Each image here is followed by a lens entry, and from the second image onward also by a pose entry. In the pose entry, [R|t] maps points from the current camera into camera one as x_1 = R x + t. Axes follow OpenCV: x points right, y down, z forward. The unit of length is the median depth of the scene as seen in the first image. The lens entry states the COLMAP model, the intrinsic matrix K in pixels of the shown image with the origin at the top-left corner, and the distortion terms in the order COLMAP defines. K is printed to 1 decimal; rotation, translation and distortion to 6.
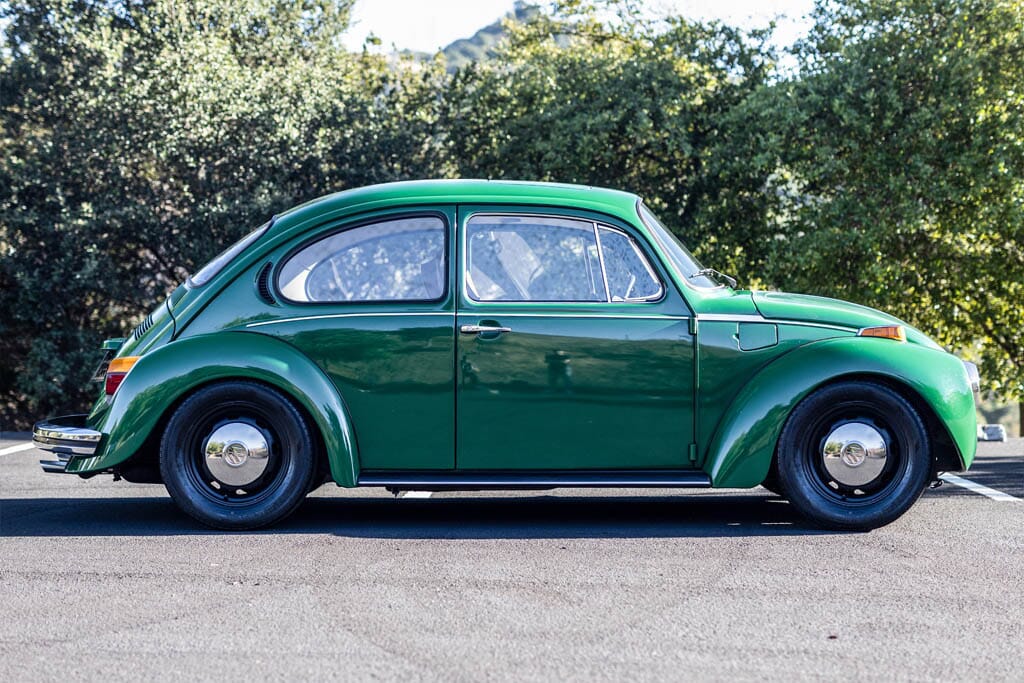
lens RADIAL K [[1430.2, 0, 505.9], [0, 1430.2, 336.4], [0, 0, 1]] dist [-0.067891, 0.000000]
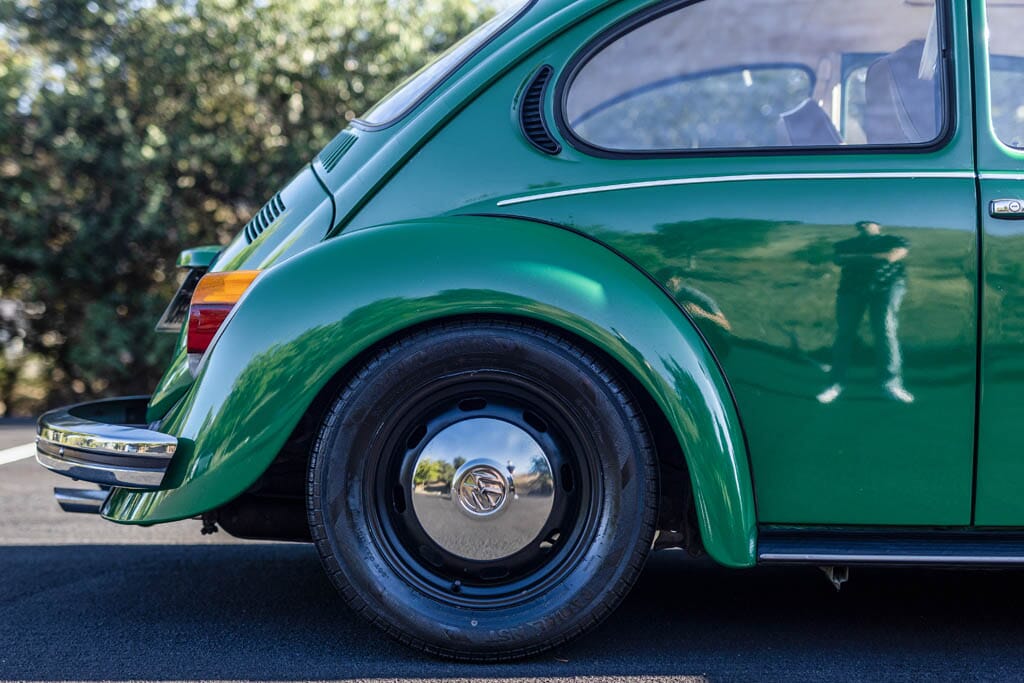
lens RADIAL K [[1430.2, 0, 515.7], [0, 1430.2, 343.8], [0, 0, 1]] dist [-0.067891, 0.000000]
pose [[0.999138, 0.006479, -0.041006, -0.157425], [-0.005915, 0.999886, 0.013859, 0.030885], [0.041092, -0.013604, 0.999063, 0.548229]]
